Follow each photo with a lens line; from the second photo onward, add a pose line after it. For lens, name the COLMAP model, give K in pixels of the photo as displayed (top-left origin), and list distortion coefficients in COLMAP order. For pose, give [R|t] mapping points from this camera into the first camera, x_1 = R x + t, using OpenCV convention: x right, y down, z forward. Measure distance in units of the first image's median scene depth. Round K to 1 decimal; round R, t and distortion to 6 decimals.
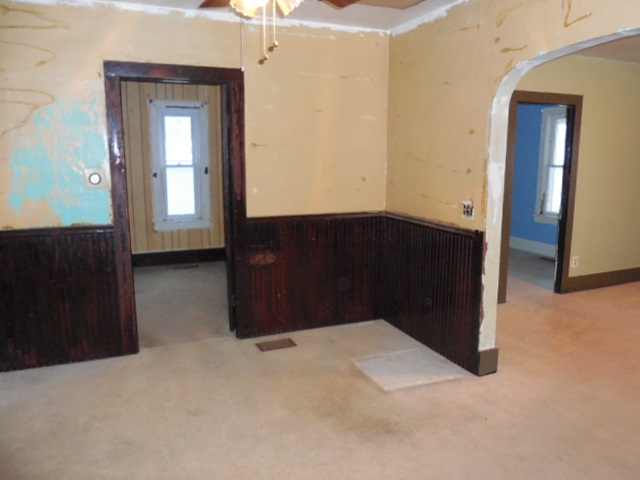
lens RADIAL K [[490.1, 0, 320.3], [0, 490.1, 239.5], [0, 0, 1]] dist [-0.067904, 0.059052]
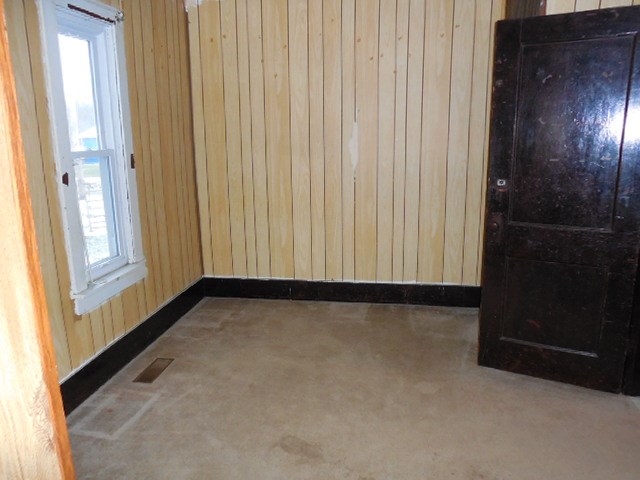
lens RADIAL K [[490.1, 0, 320.0], [0, 490.1, 239.7], [0, 0, 1]] dist [-0.067904, 0.059052]
pose [[0.539893, -0.198249, 0.818055, -0.544156], [0.162008, 0.978171, 0.130131, -0.099688], [-0.825996, 0.062274, 0.560226, 0.596405]]
